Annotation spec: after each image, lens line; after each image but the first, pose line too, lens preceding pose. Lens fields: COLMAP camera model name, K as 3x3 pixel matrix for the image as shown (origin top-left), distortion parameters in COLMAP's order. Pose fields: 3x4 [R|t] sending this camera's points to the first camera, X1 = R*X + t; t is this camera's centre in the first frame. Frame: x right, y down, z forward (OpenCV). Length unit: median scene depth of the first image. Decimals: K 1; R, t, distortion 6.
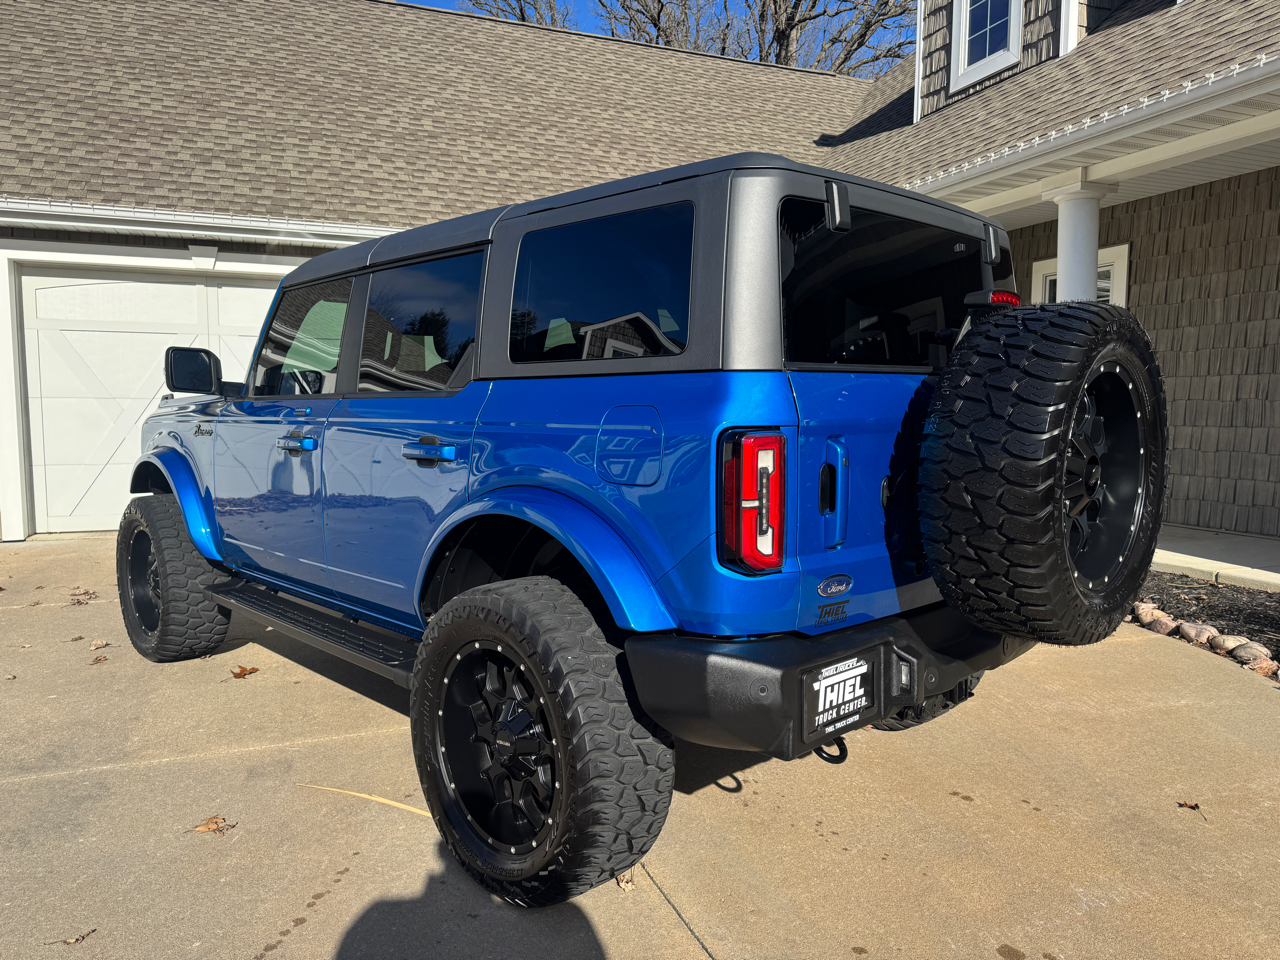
lens RADIAL K [[914.2, 0, 634.5], [0, 914.2, 466.4], [0, 0, 1]] dist [0.029137, -0.023692]
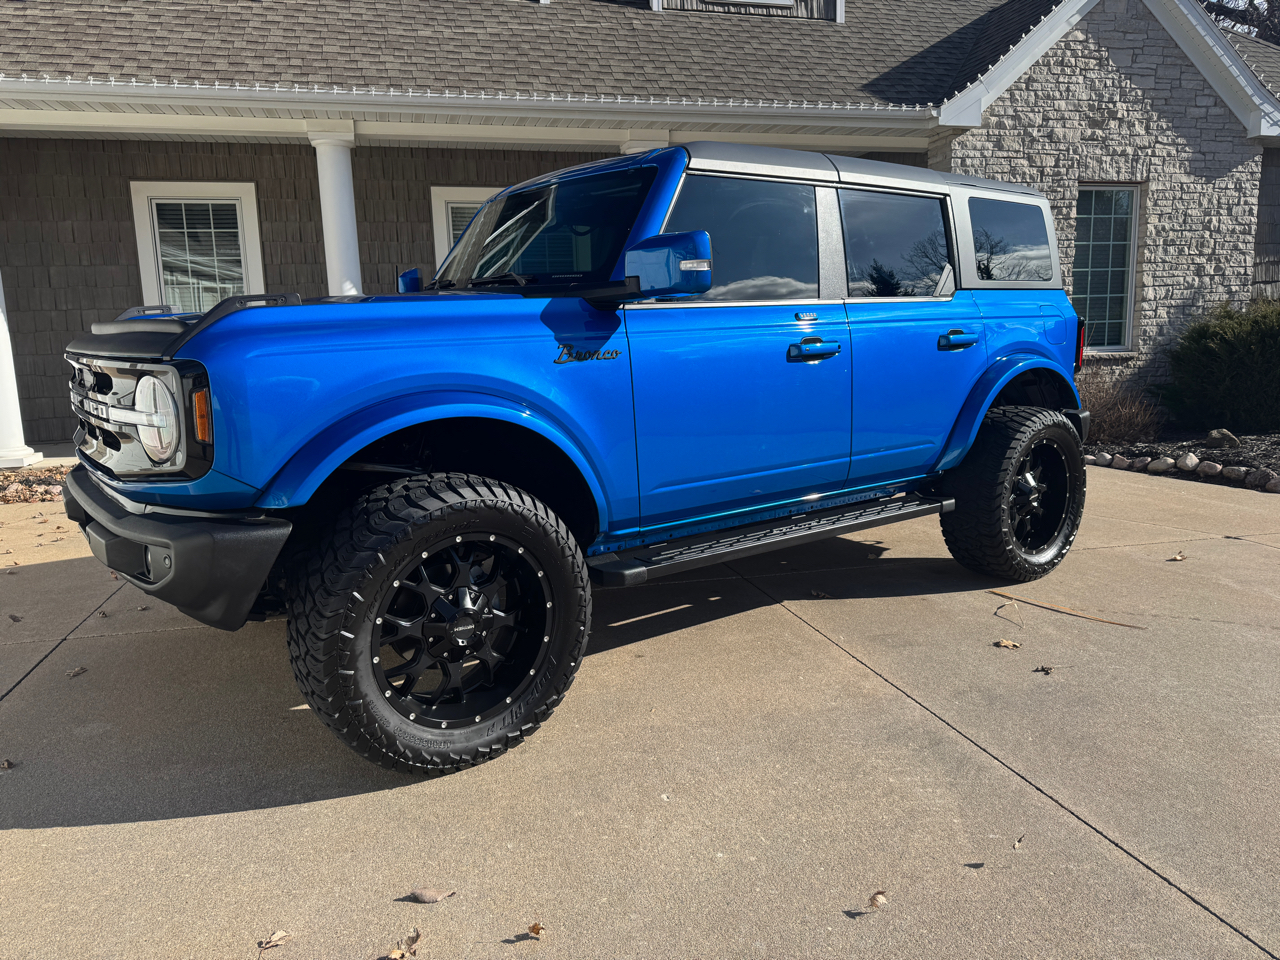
lens RADIAL K [[914.2, 0, 642.2], [0, 914.2, 479.1], [0, 0, 1]] dist [0.029137, -0.023692]
pose [[0.118441, -0.173585, 0.977671, -0.612219], [0.086479, 0.982663, 0.163995, -0.035312], [-0.989188, 0.065125, 0.131399, 0.455202]]
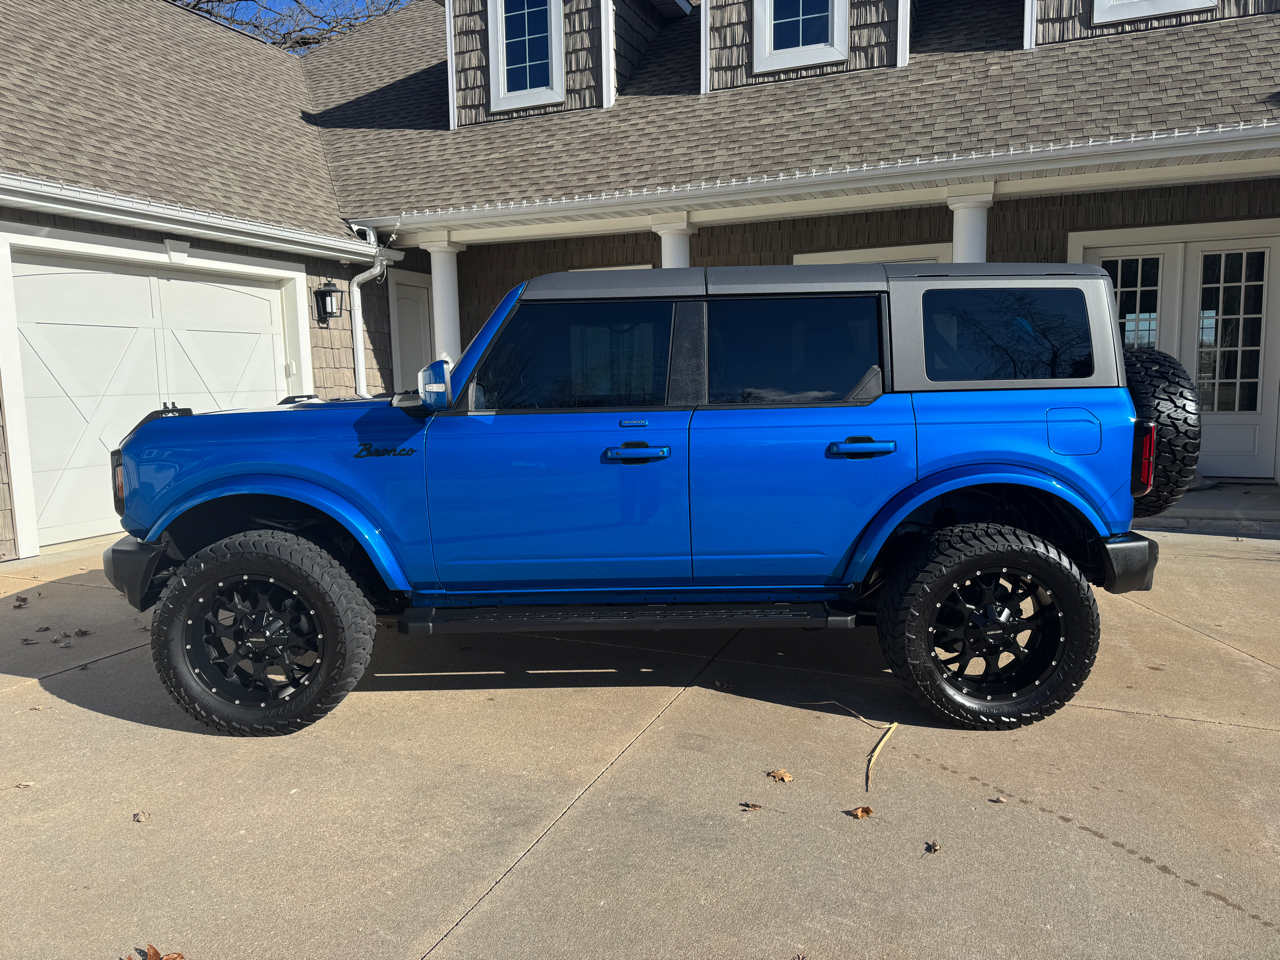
lens RADIAL K [[914.2, 0, 630.4], [0, 914.2, 483.7], [0, 0, 1]] dist [0.029137, -0.023692]
pose [[0.702158, -0.105809, 0.704116, -0.499978], [0.066241, 0.994315, 0.083361, -0.041576], [-0.708933, -0.011891, 0.705175, 0.094589]]
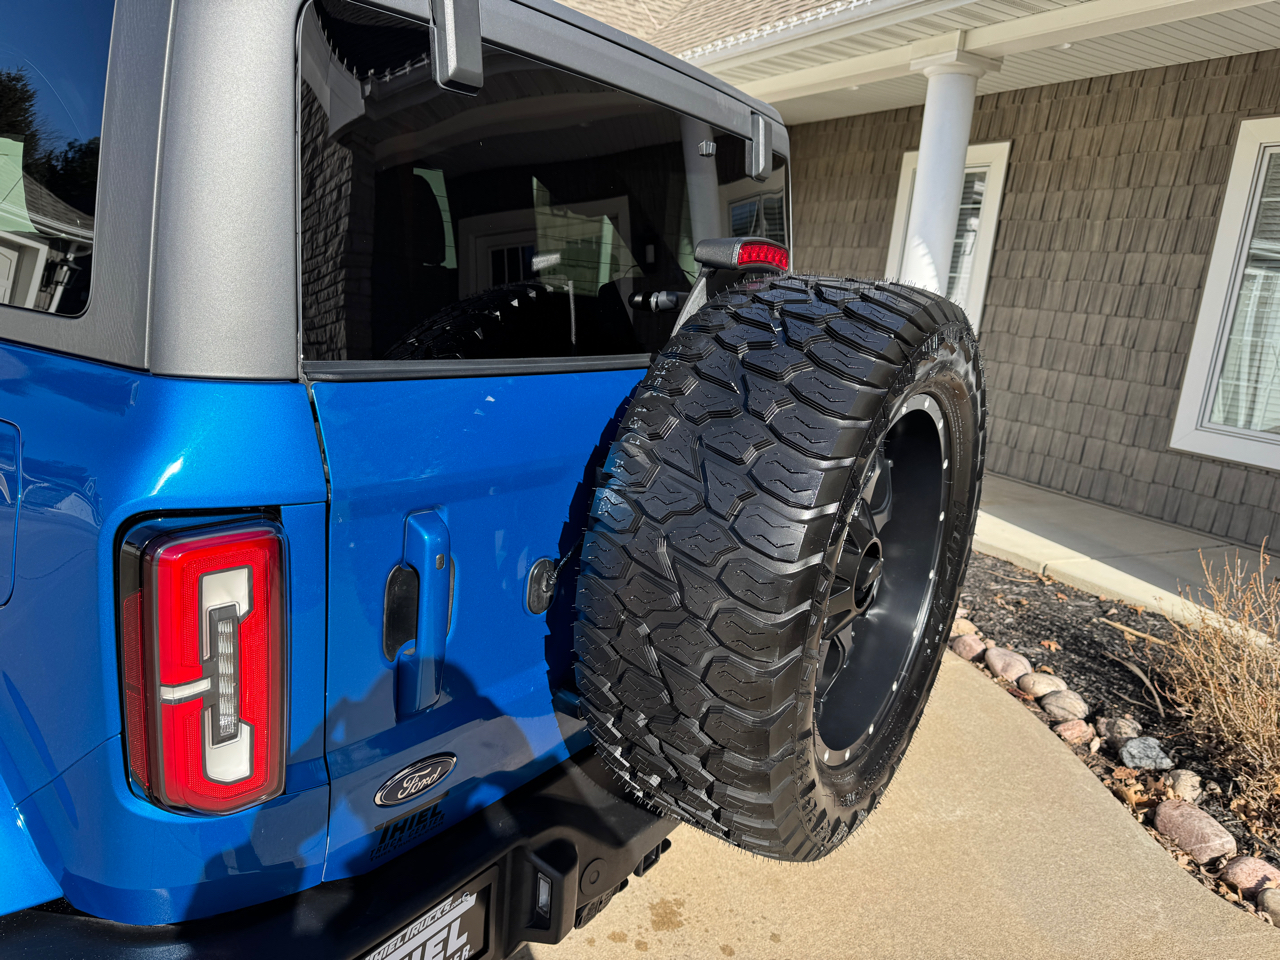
lens RADIAL K [[914.2, 0, 647.9], [0, 914.2, 481.9], [0, 0, 1]] dist [0.029137, -0.023692]
pose [[0.987384, 0.044151, 0.152064, 0.106729], [-0.069339, 0.983928, 0.164555, -0.056948], [-0.142355, -0.173023, 0.974576, 0.193873]]
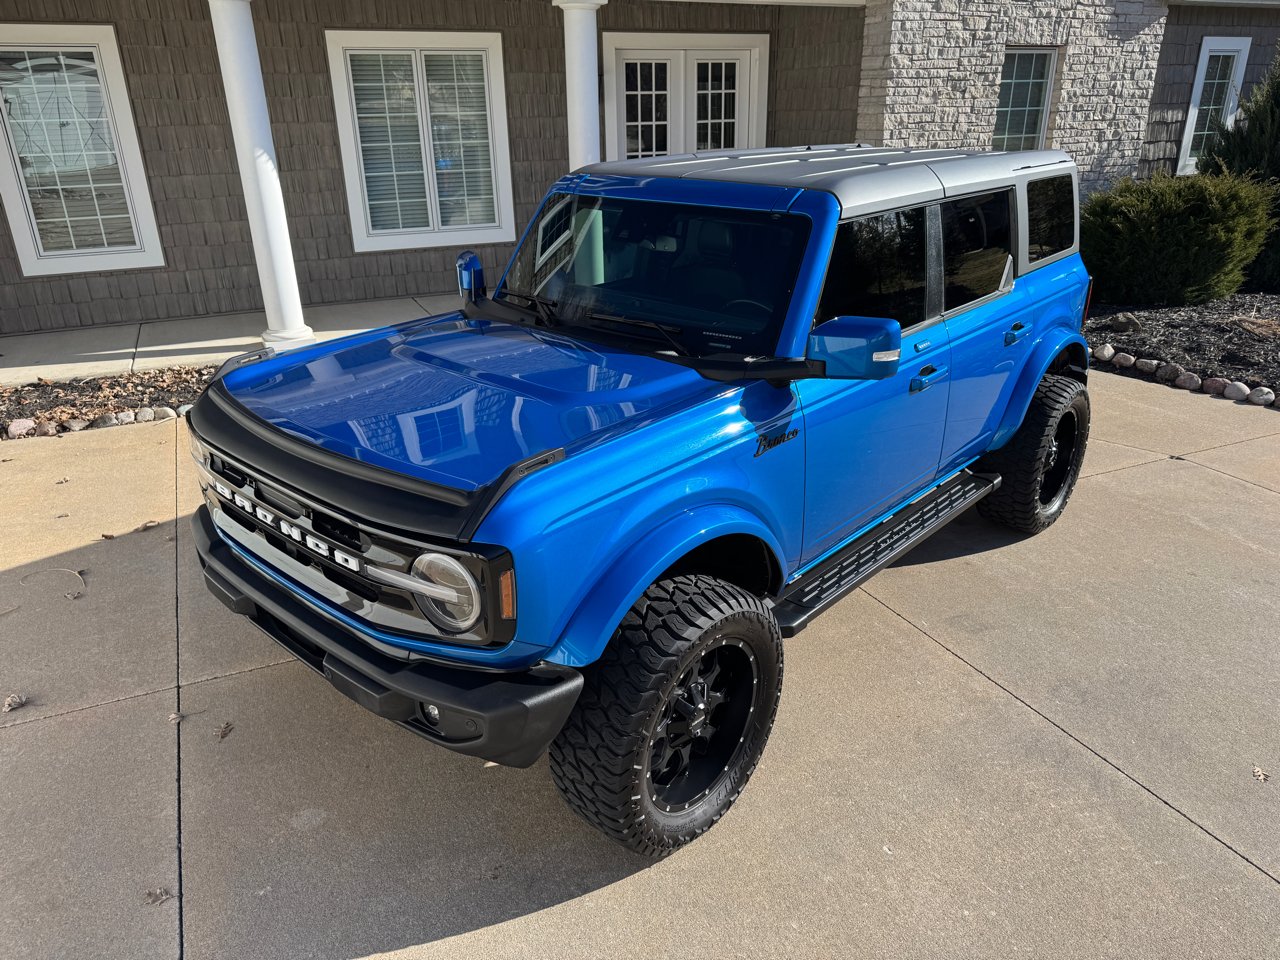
lens RADIAL K [[914.2, 0, 639.9], [0, 914.2, 486.5], [0, 0, 1]] dist [0.029137, -0.023692]
pose [[-0.063923, -0.395398, 0.916283, -0.598241], [0.073712, 0.913782, 0.399462, -0.162407], [-0.995229, 0.093076, -0.029265, 0.589474]]
